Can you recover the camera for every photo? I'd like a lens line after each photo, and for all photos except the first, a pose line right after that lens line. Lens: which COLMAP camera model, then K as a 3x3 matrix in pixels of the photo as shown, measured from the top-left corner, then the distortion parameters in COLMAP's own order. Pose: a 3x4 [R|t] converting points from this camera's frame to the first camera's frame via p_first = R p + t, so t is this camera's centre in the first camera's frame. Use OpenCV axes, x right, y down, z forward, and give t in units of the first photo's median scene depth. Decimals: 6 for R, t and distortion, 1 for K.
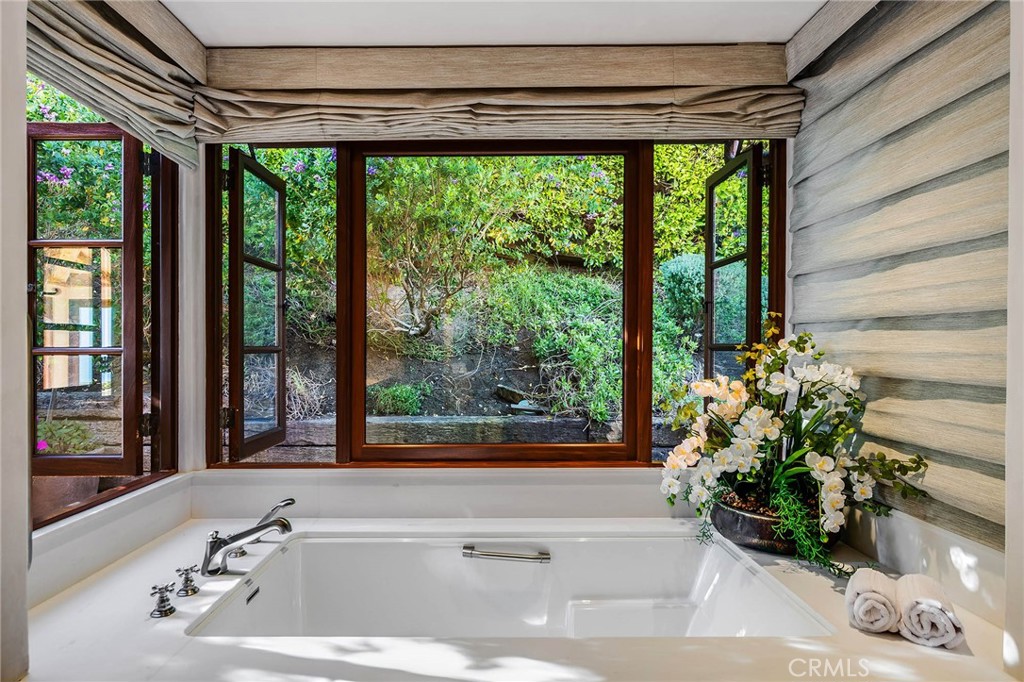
lens RADIAL K [[557.7, 0, 501.0], [0, 557.7, 350.9], [0, 0, 1]] dist [-0.010649, 0.006831]
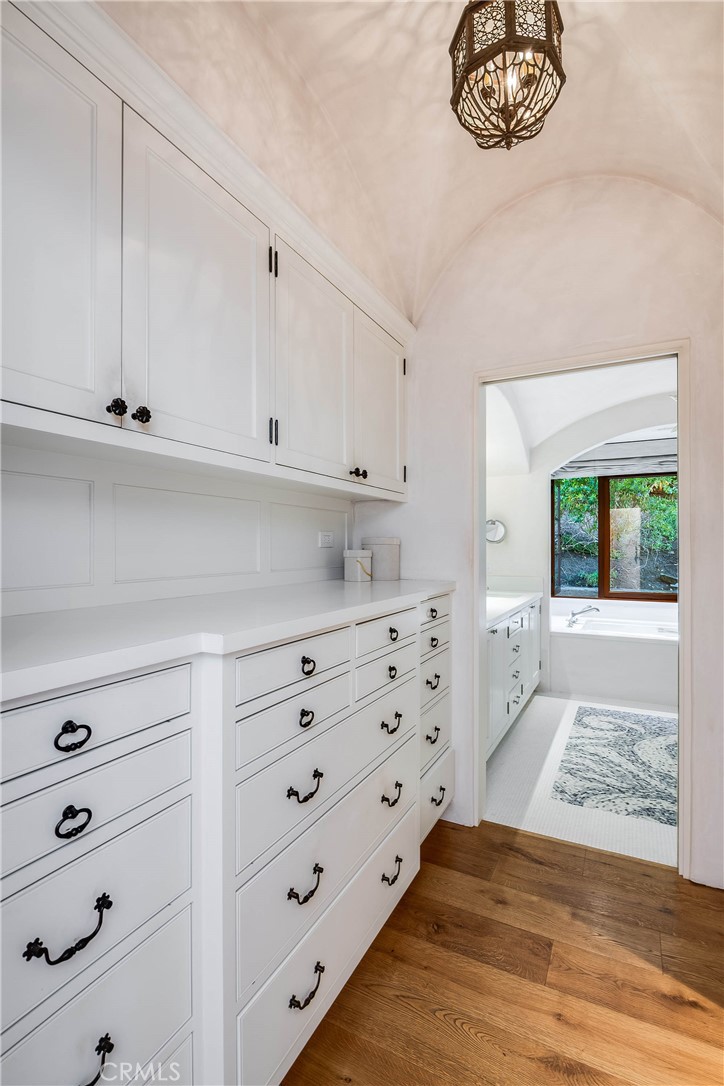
lens RADIAL K [[509.6, 0, 358.5], [0, 509.6, 539.1], [0, 0, 1]] dist [0.001751, 0.000400]
pose [[0.880939, -0.001265, -0.473228, -0.183230], [-0.006237, 0.999879, -0.014283, -0.042874], [0.473189, 0.015534, 0.880824, -1.904900]]
